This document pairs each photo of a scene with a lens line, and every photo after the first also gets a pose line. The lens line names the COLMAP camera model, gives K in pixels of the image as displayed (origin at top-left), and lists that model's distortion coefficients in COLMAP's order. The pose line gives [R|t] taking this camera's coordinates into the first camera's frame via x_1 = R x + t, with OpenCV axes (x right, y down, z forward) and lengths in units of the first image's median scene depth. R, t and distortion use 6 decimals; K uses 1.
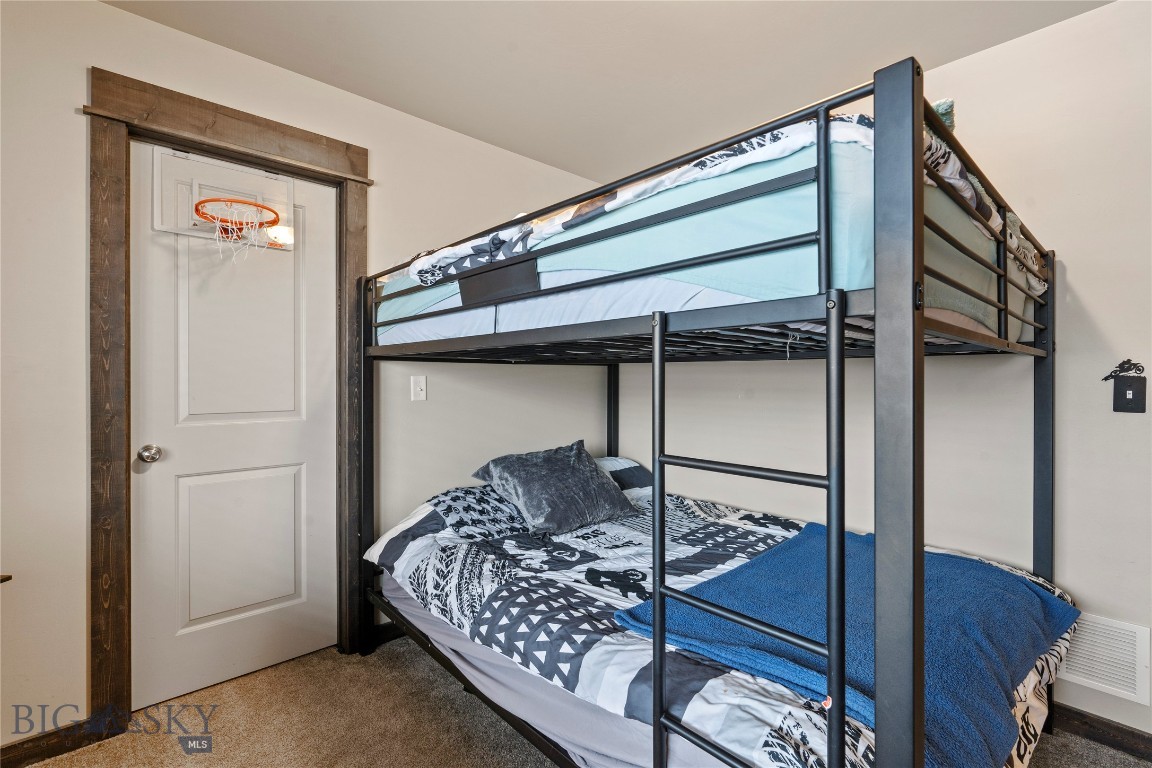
lens RADIAL K [[522.6, 0, 577.5], [0, 522.6, 388.1], [0, 0, 1]] dist [-0.008476, 0.000694]
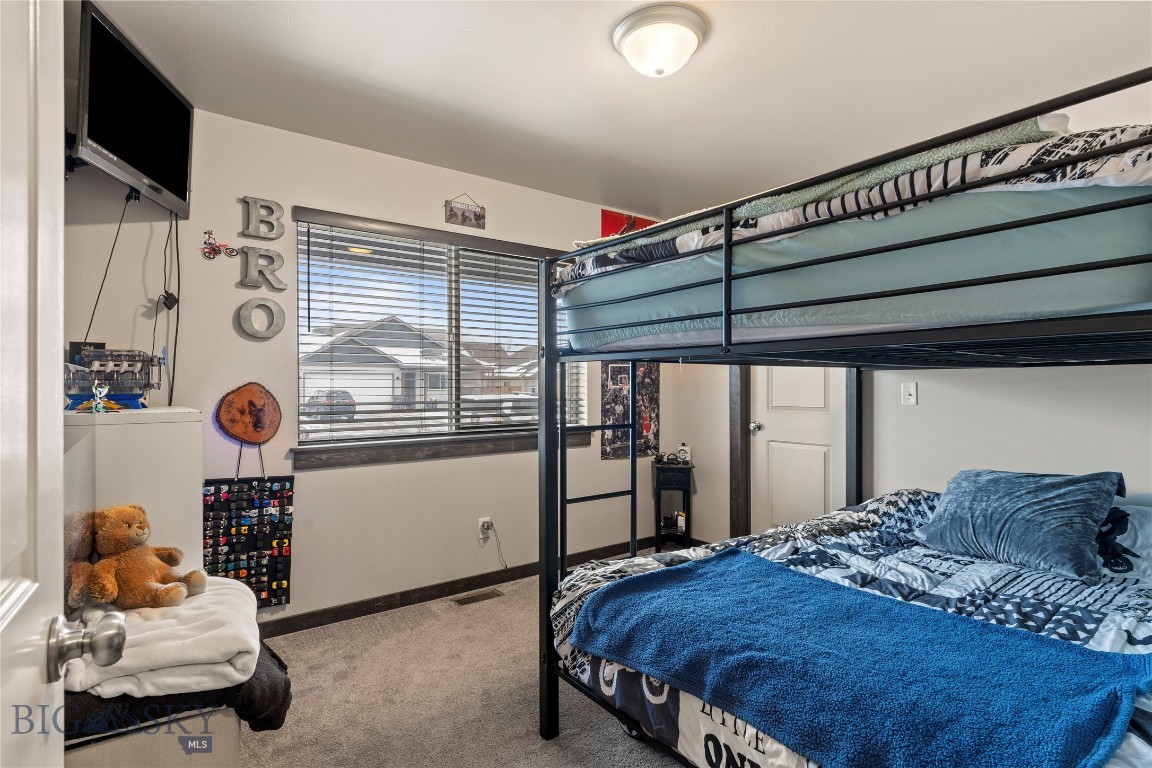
lens RADIAL K [[583.4, 0, 576.0], [0, 583.4, 384.0], [0, 0, 1]] dist [-0.000823, -0.000270]
pose [[-0.100391, -0.002906, -0.994944, 1.238267], [-0.010889, 0.999939, -0.001822, -0.013350], [0.994889, 0.010651, -0.100416, 0.520948]]
